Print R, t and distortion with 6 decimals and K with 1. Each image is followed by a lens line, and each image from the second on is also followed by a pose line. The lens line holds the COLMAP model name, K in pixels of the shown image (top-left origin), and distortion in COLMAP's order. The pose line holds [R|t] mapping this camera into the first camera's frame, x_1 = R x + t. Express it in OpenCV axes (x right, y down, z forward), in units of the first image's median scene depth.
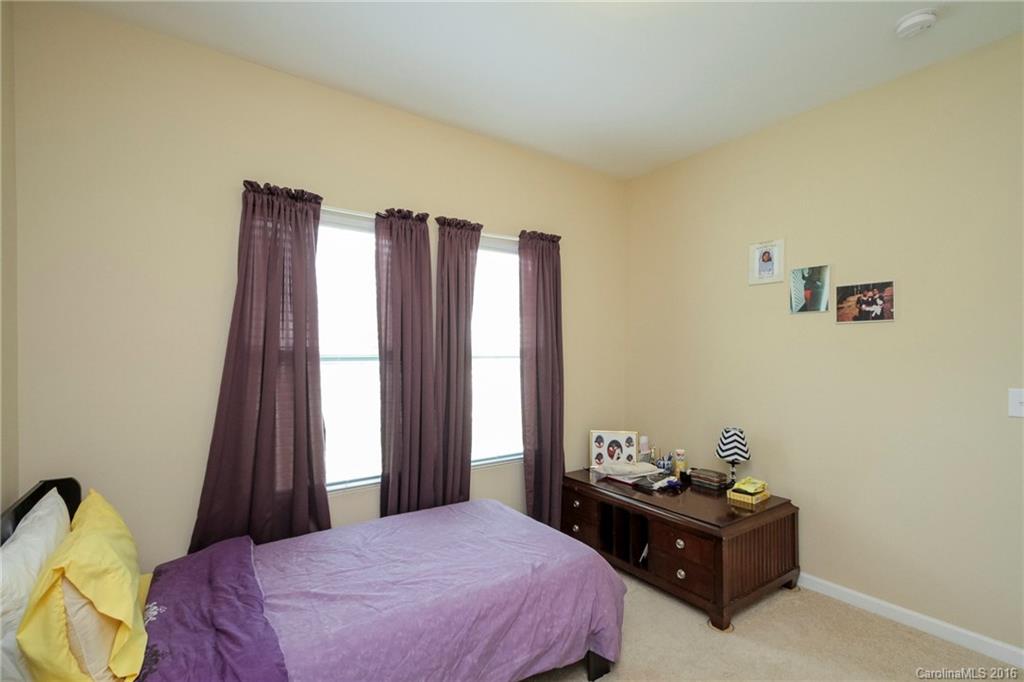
lens RADIAL K [[482.3, 0, 518.6], [0, 482.3, 356.0], [0, 0, 1]] dist [0.001160, 0.000102]
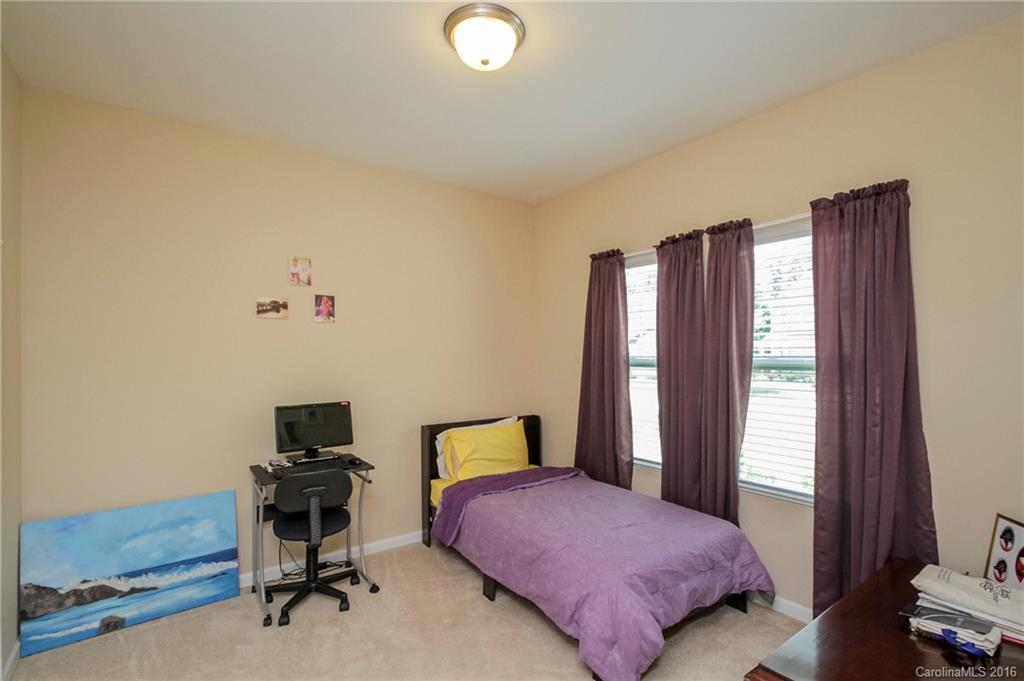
lens RADIAL K [[482.3, 0, 518.6], [0, 482.3, 355.5], [0, 0, 1]] dist [0.001160, 0.000102]
pose [[0.009140, -0.010915, -0.999899, 0.818166], [-0.022543, 0.999684, -0.011119, 0.001424], [0.999704, 0.022643, 0.008891, 0.575037]]
